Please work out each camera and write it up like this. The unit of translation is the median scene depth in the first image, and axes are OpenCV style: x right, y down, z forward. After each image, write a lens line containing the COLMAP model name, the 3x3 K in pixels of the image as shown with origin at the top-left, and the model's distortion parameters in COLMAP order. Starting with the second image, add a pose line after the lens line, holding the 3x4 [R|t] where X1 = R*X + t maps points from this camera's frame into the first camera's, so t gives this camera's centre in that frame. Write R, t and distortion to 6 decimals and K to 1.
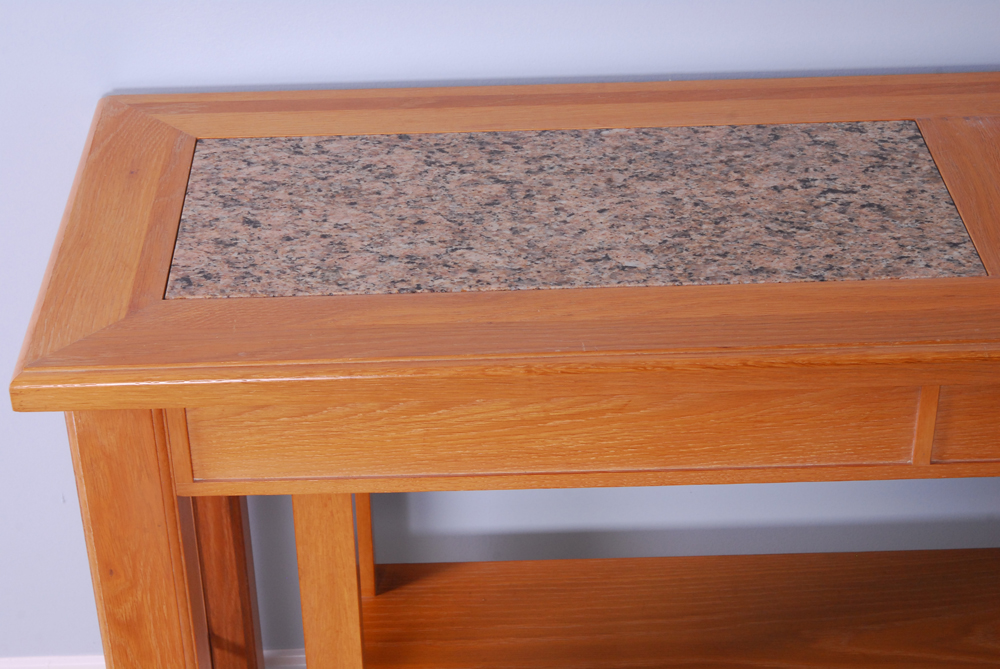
lens RADIAL K [[1914.0, 0, 500.0], [0, 1914.0, 334.5], [0, 0, 1]] dist [0.005967, 0.043815]
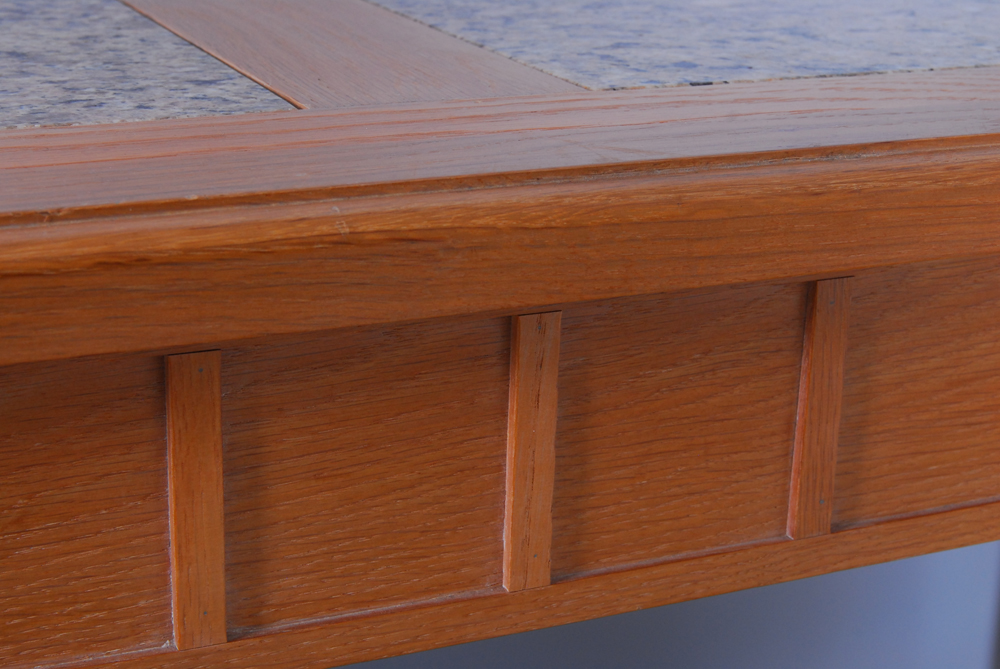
lens RADIAL K [[1914.0, 0, 500.0], [0, 1914.0, 334.5], [0, 0, 1]] dist [0.005967, 0.043815]
pose [[0.920125, -0.091802, 0.380713, 0.139022], [0.172580, 0.967703, -0.183756, 0.085479], [-0.351548, 0.234783, 0.906251, 0.637208]]
